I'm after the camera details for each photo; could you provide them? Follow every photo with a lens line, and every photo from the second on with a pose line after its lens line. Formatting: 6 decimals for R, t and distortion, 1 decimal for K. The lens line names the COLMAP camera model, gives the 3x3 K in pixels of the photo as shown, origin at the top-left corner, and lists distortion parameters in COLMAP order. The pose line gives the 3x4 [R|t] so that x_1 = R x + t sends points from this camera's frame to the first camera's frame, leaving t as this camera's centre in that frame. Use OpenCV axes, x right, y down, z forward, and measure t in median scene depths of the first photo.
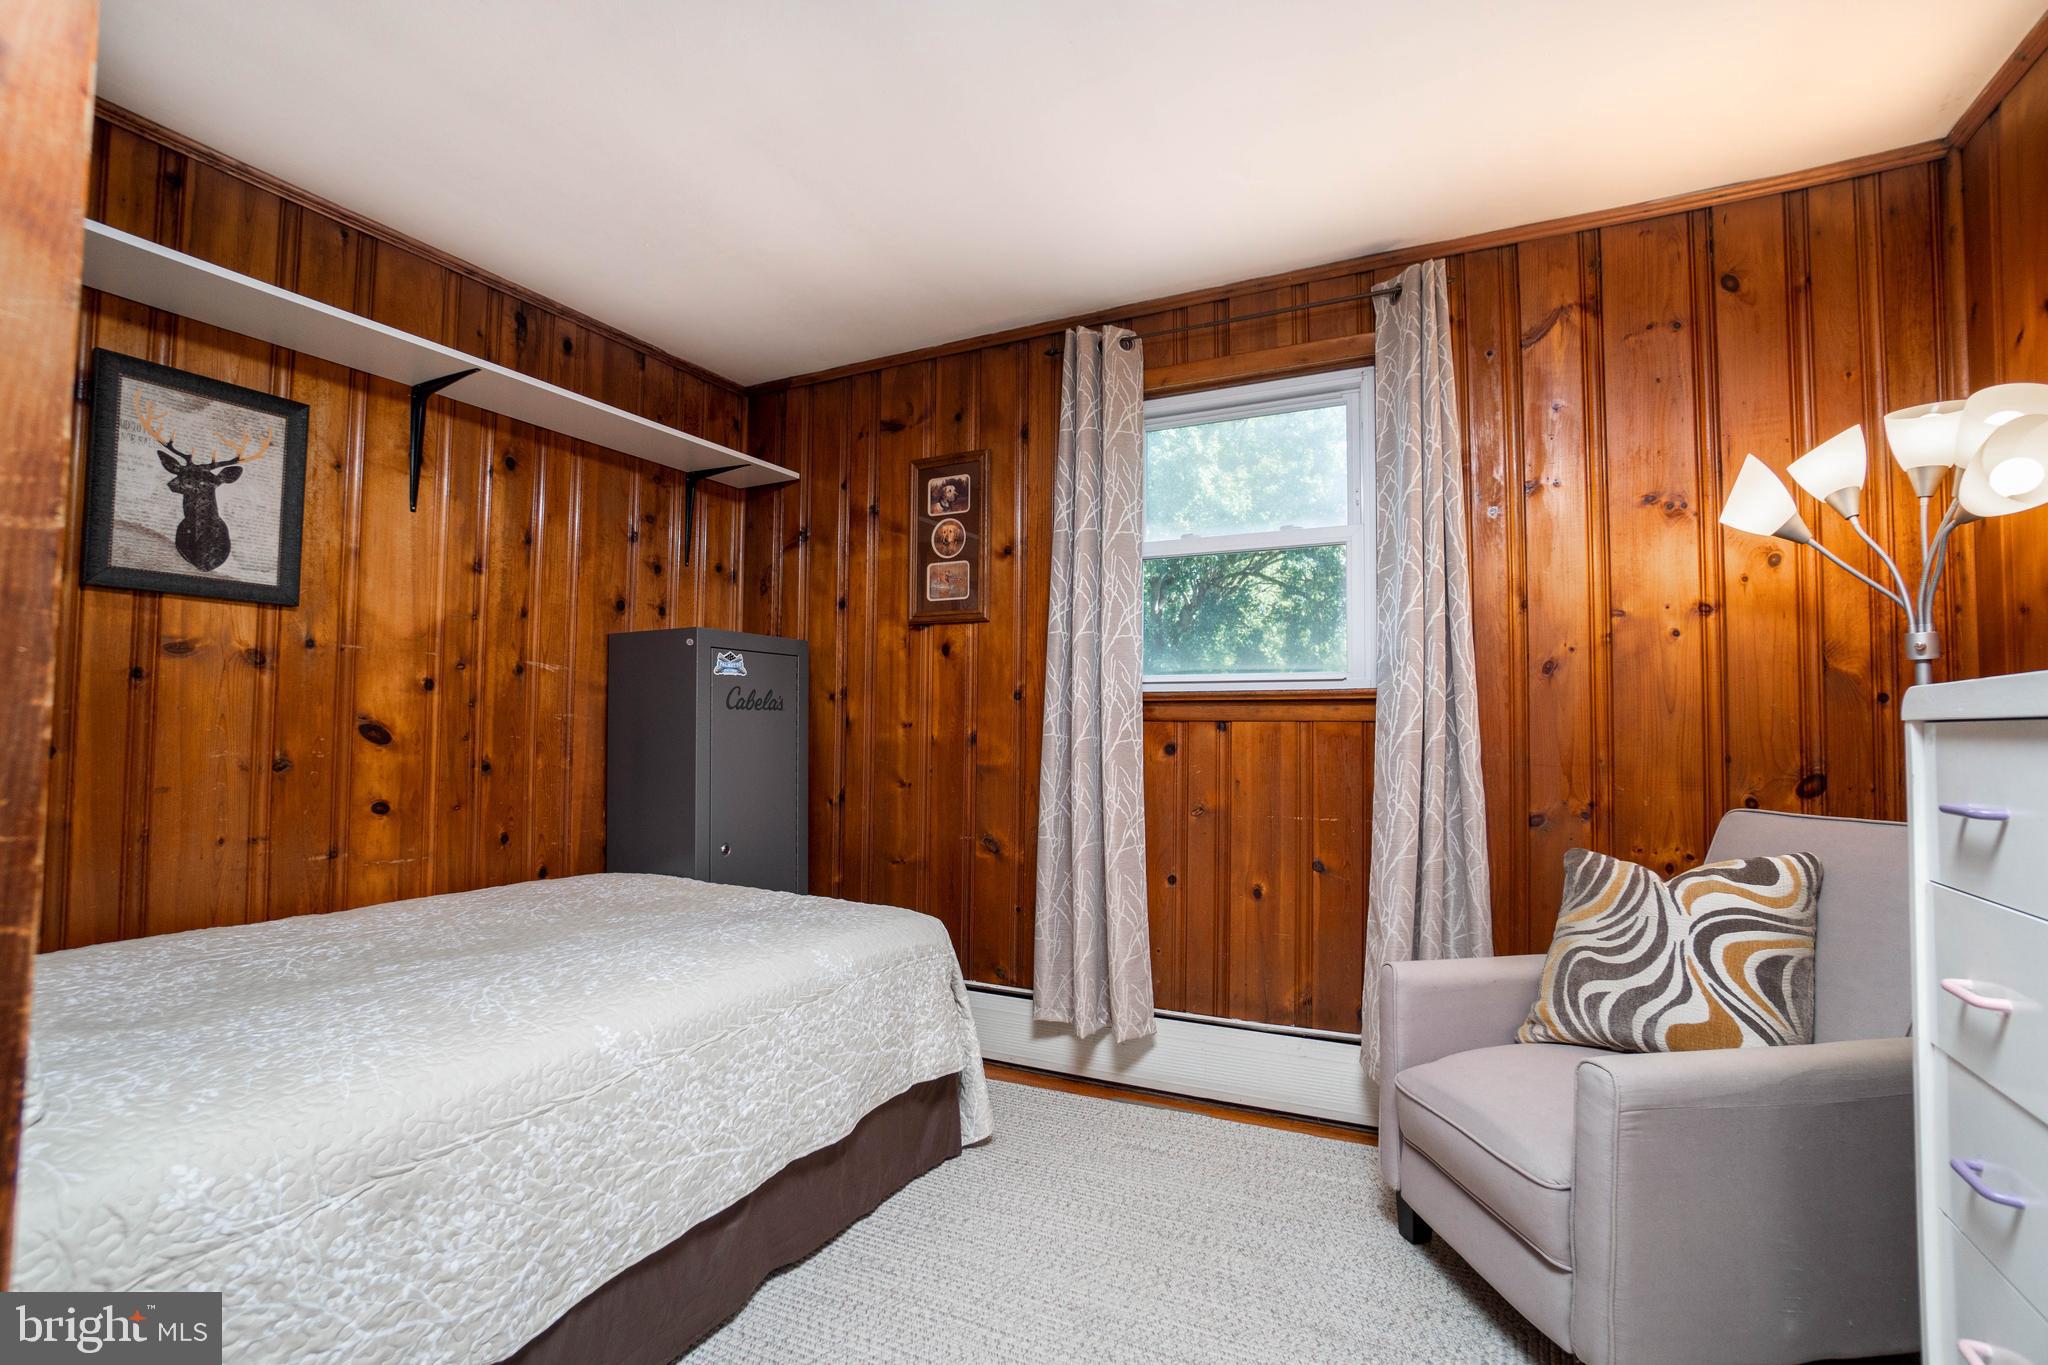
lens RADIAL K [[952.5, 0, 1013.9], [0, 952.5, 693.3], [0, 0, 1]] dist [-0.051543, 0.018424]
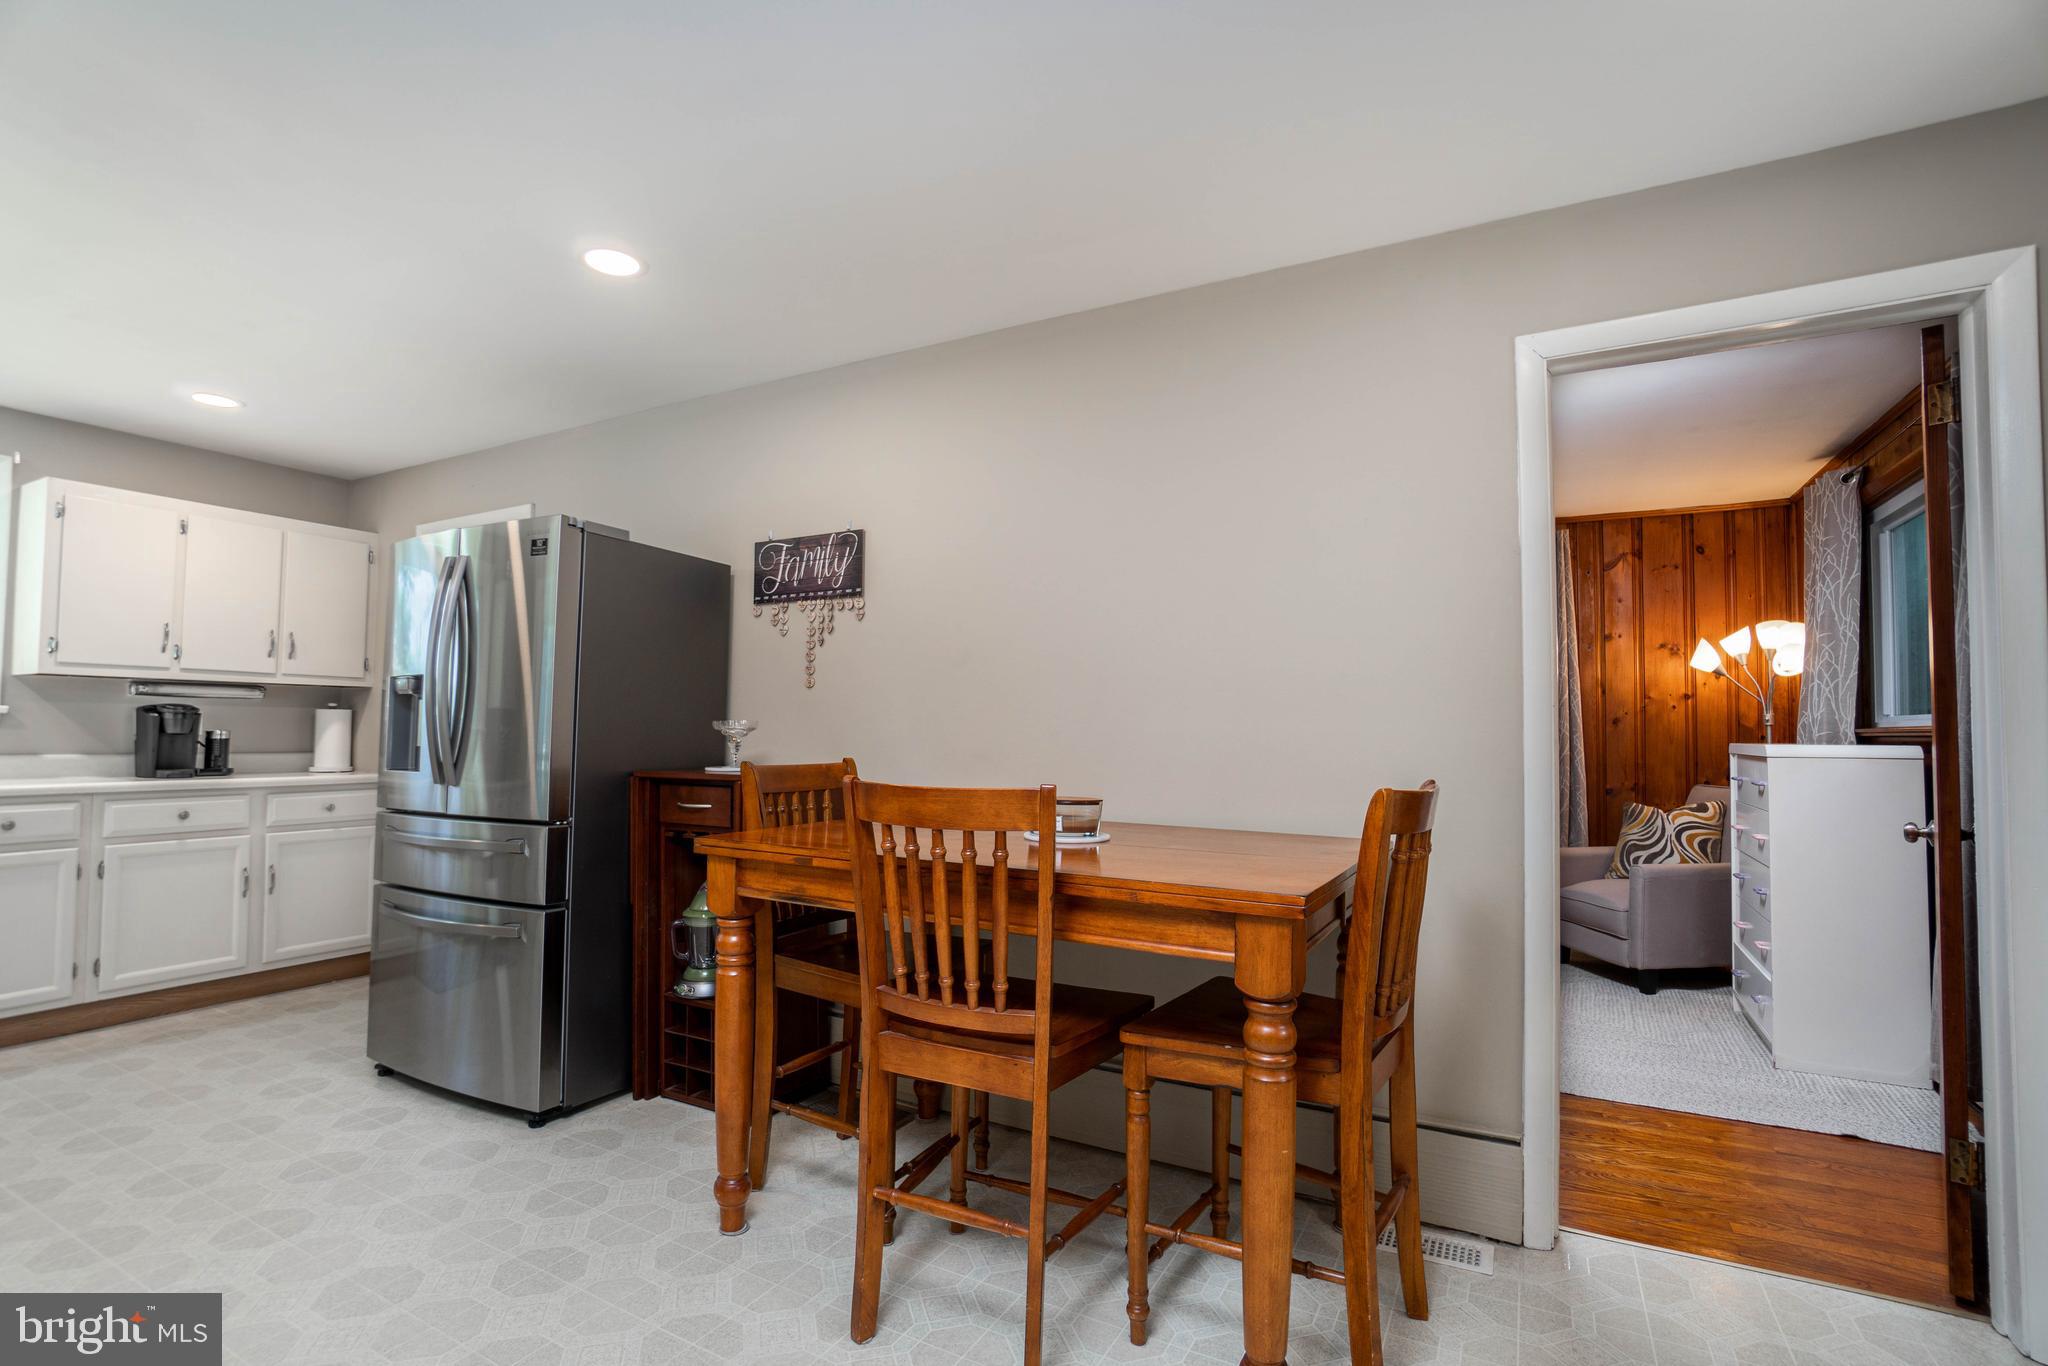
lens RADIAL K [[952.5, 0, 1022.7], [0, 952.5, 695.1], [0, 0, 1]] dist [-0.051543, 0.018424]
pose [[0.999659, 0.001307, -0.026099, -0.807046], [-0.001190, 0.999989, 0.004477, -0.103563], [0.026105, -0.004444, 0.999649, -1.300046]]
